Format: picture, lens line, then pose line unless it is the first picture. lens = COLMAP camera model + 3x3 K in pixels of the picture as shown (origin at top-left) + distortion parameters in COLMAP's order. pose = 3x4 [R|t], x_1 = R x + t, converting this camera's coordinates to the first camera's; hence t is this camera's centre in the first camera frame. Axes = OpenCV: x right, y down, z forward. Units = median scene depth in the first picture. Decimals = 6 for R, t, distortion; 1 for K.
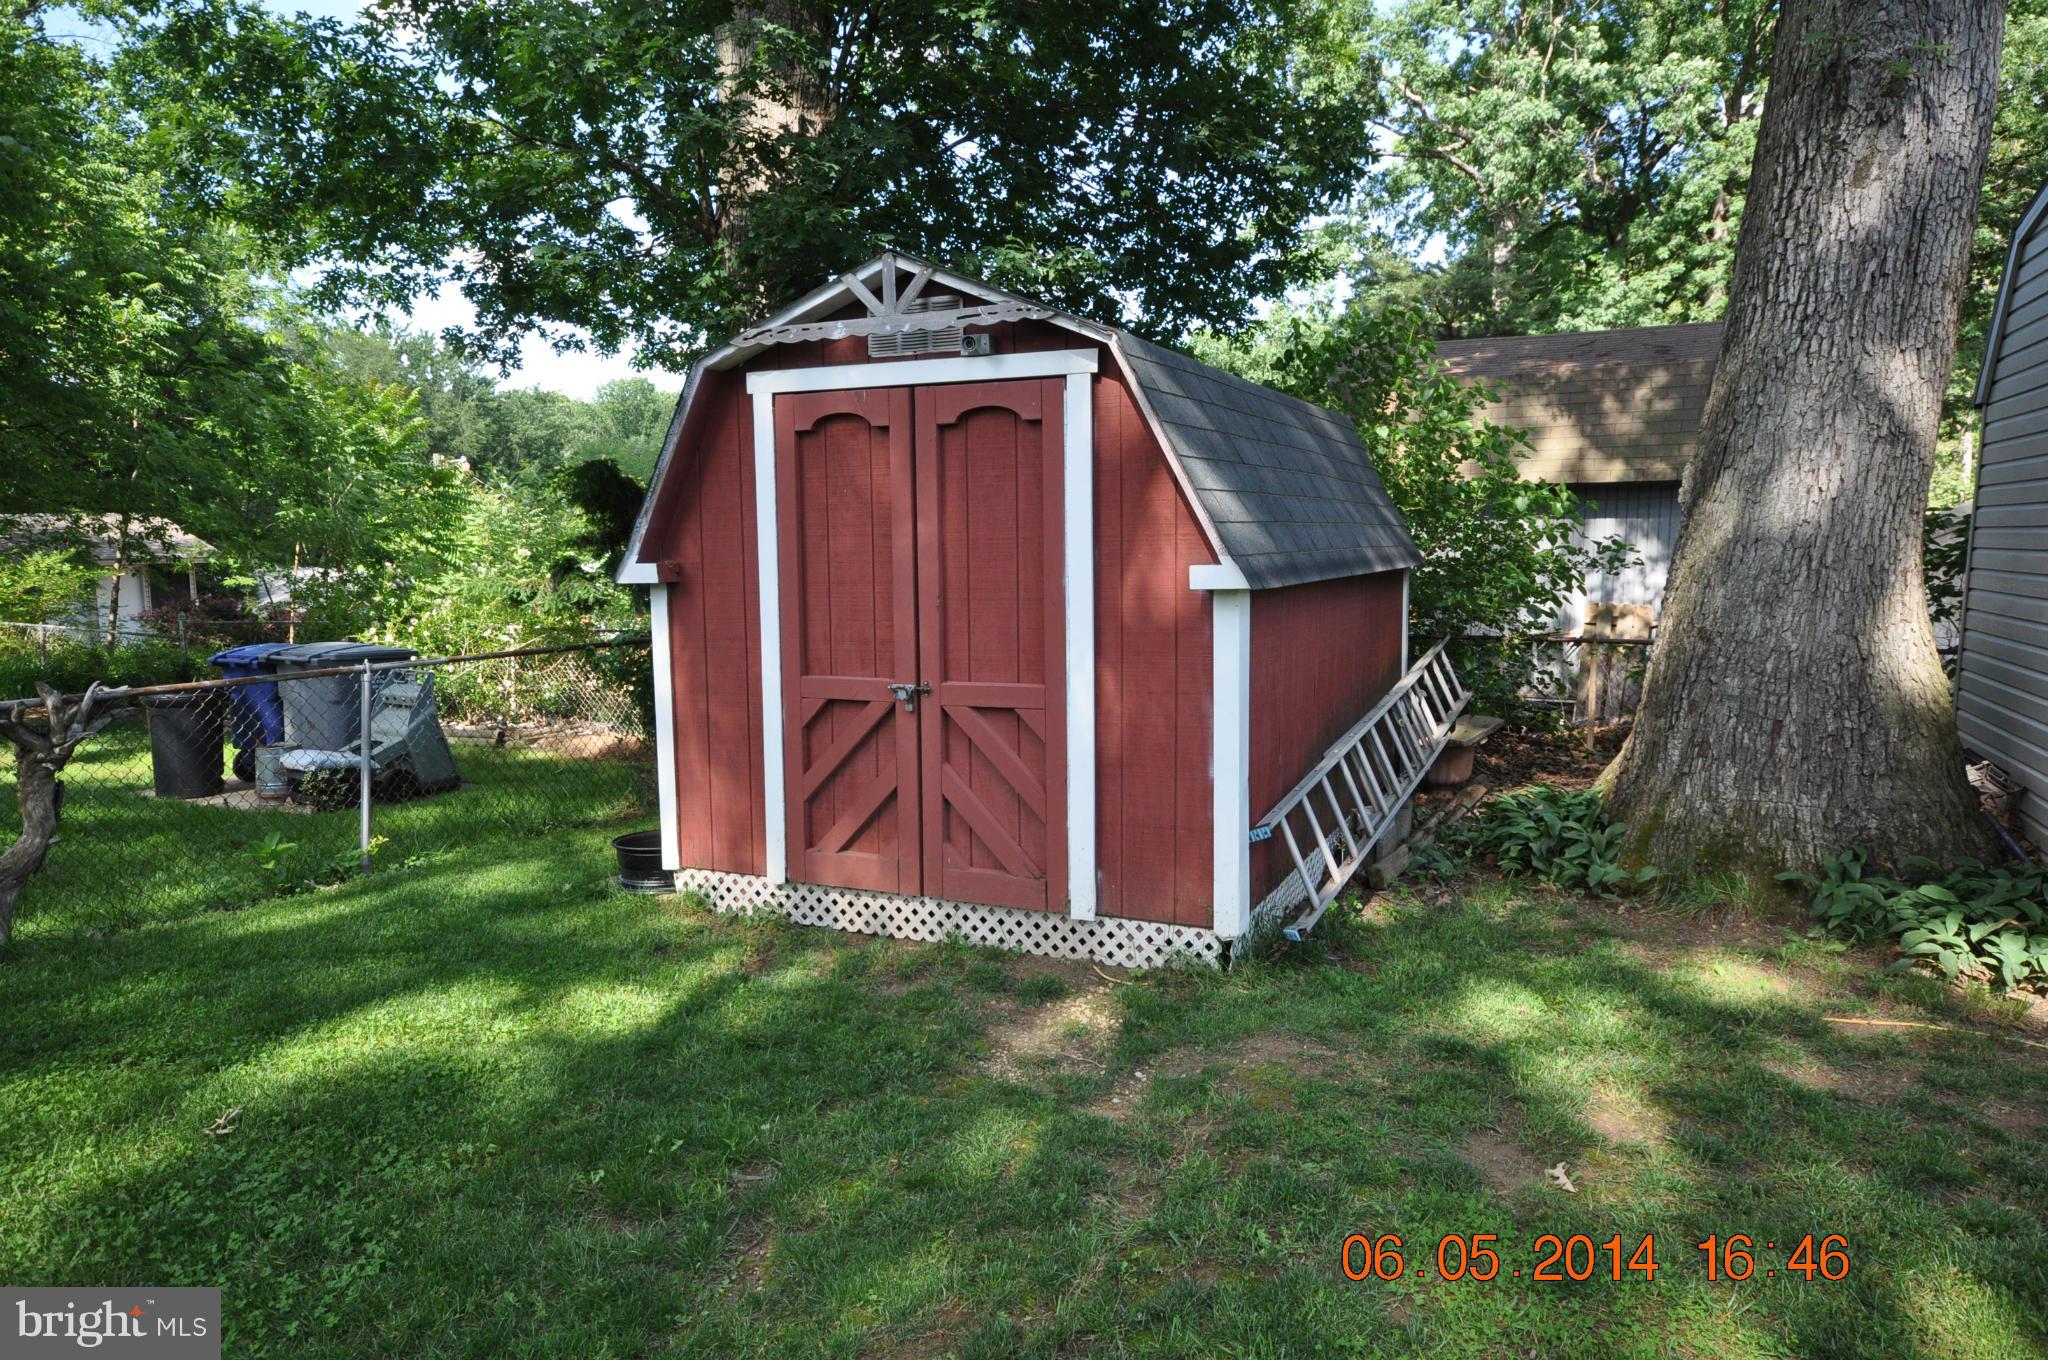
lens RADIAL K [[1418.2, 0, 1018.6], [0, 1418.2, 651.7], [0, 0, 1]] dist [0.006101, 0.001482]
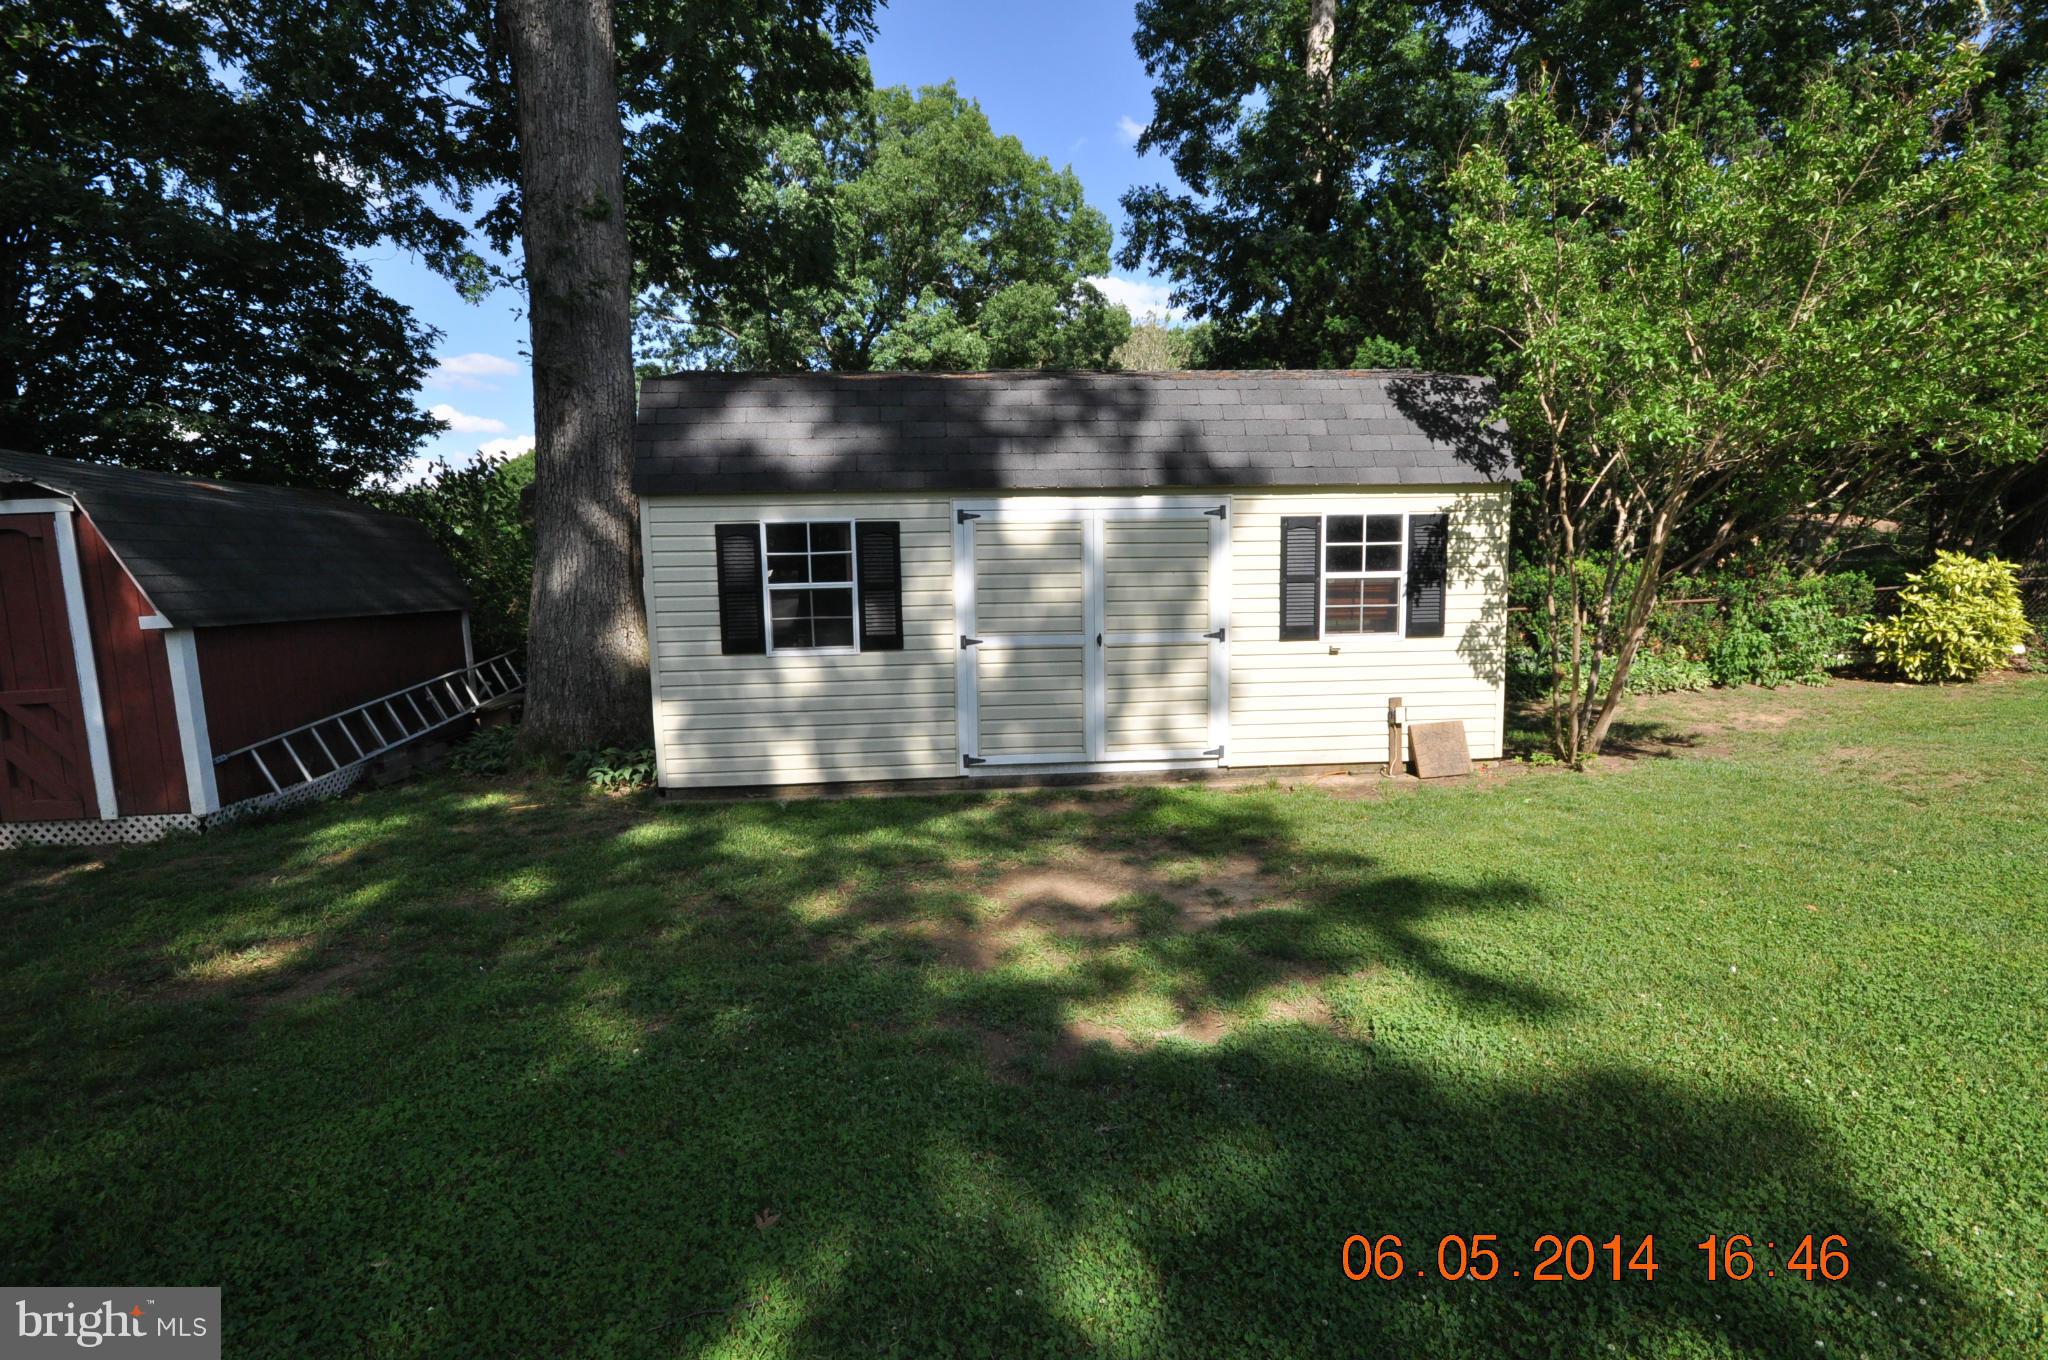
lens RADIAL K [[1011.5, 0, 1024.0], [0, 1011.5, 680.0], [0, 0, 1]] dist [0.013261, -0.000728]
pose [[0.880863, -0.074991, 0.467394, 0.454664], [0.068622, 0.997171, 0.030666, 0.053454], [-0.468372, 0.005061, 0.883517, -0.642570]]
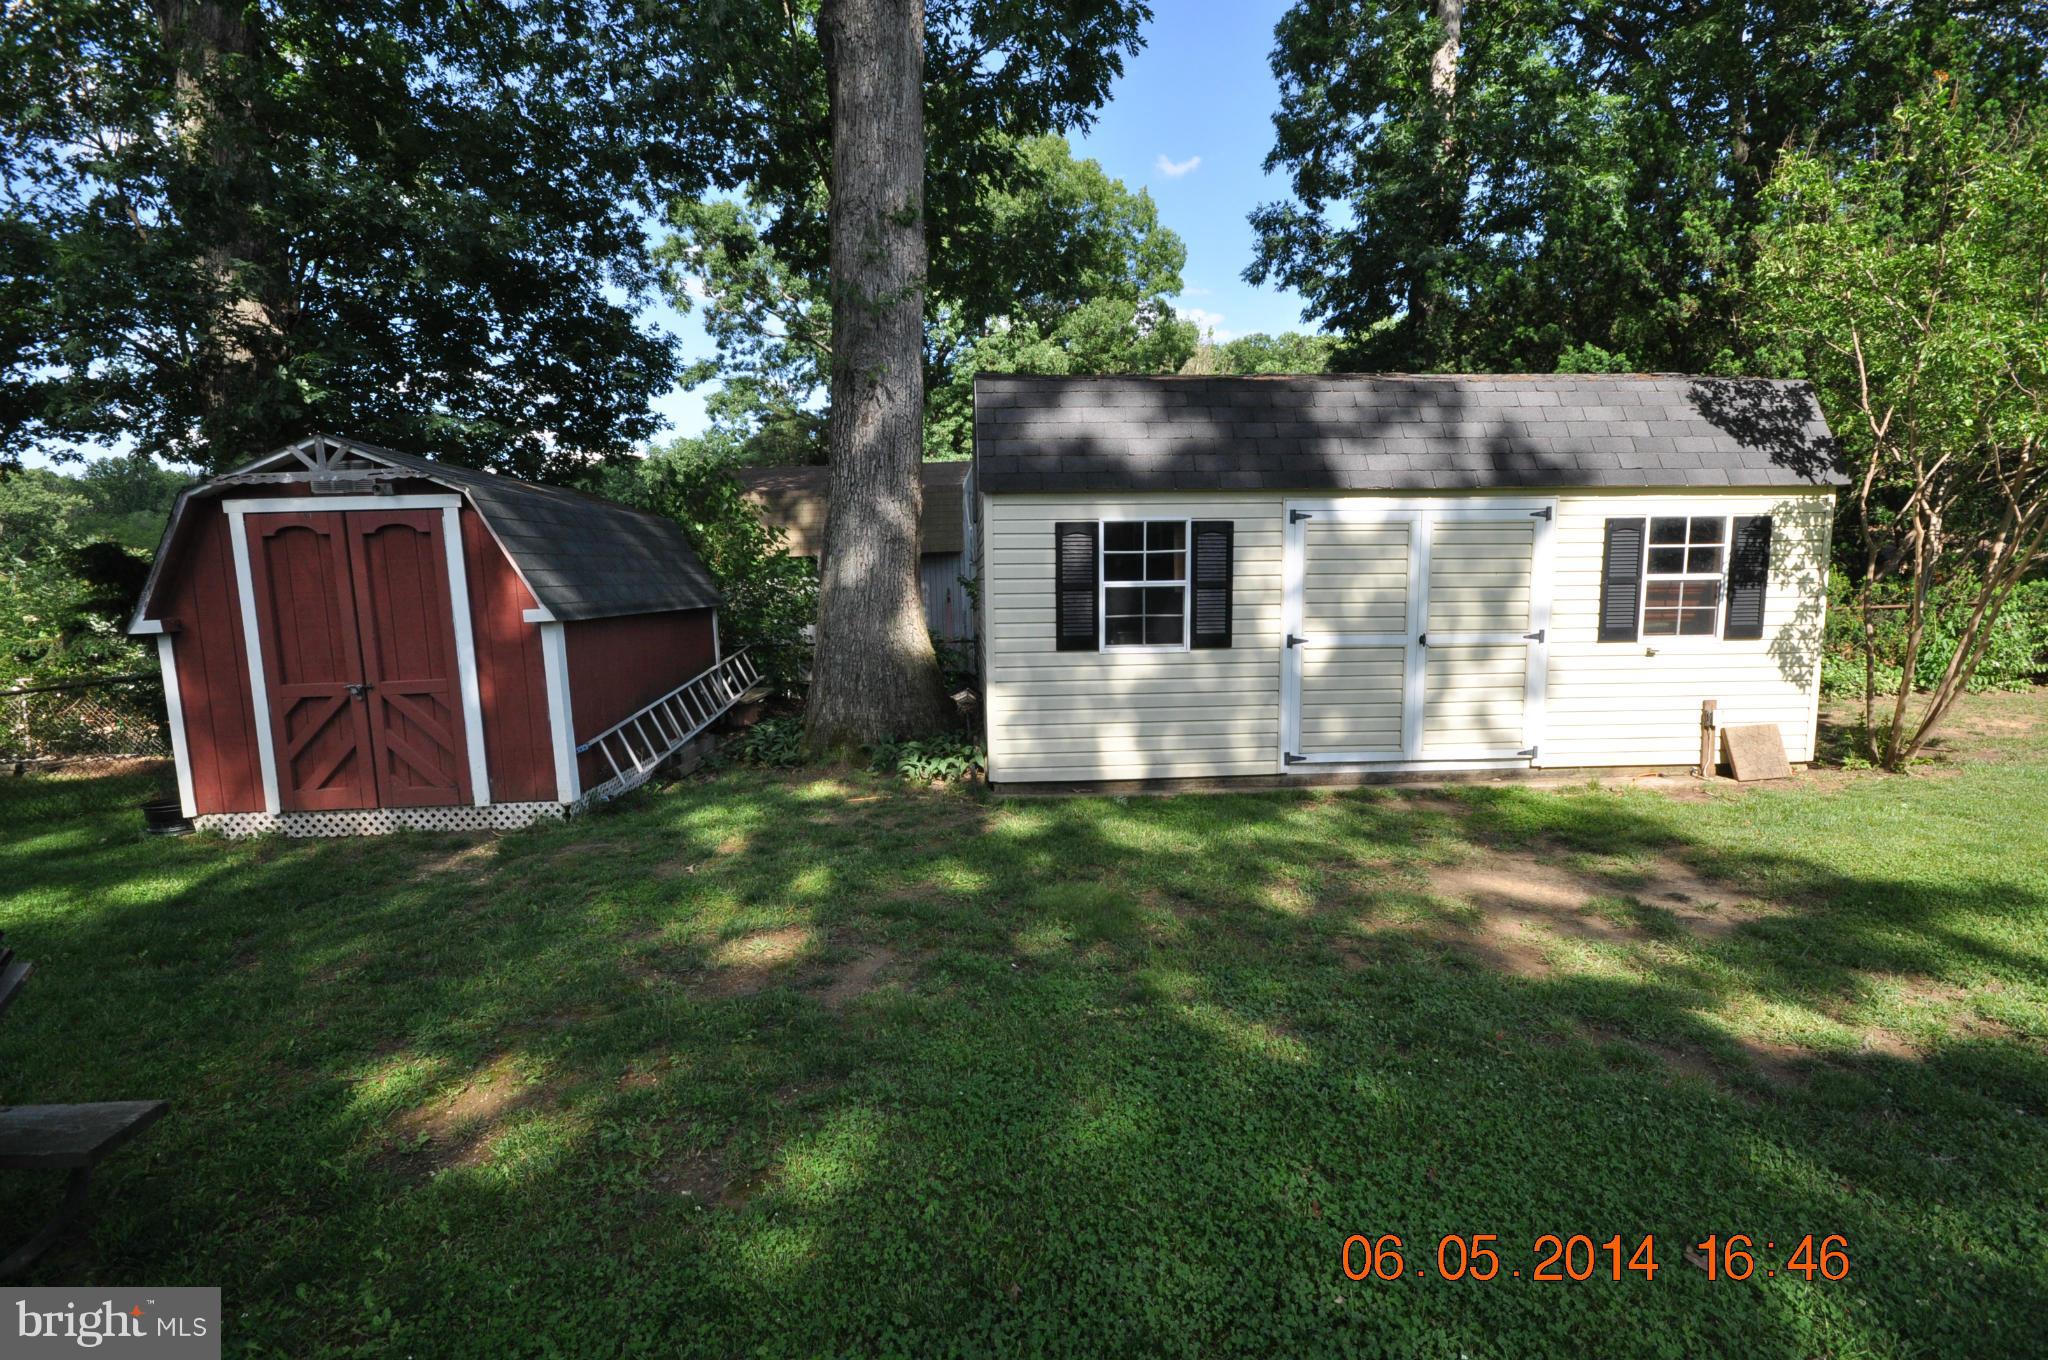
lens RADIAL K [[957.9, 0, 1024.0], [0, 957.9, 680.0], [0, 0, 1]] dist [0.023772, -0.012924]
pose [[0.890268, -0.067363, 0.450427, 0.114340], [0.060506, 0.997728, 0.029622, 0.031716], [-0.451399, 0.000882, 0.892322, -0.408007]]
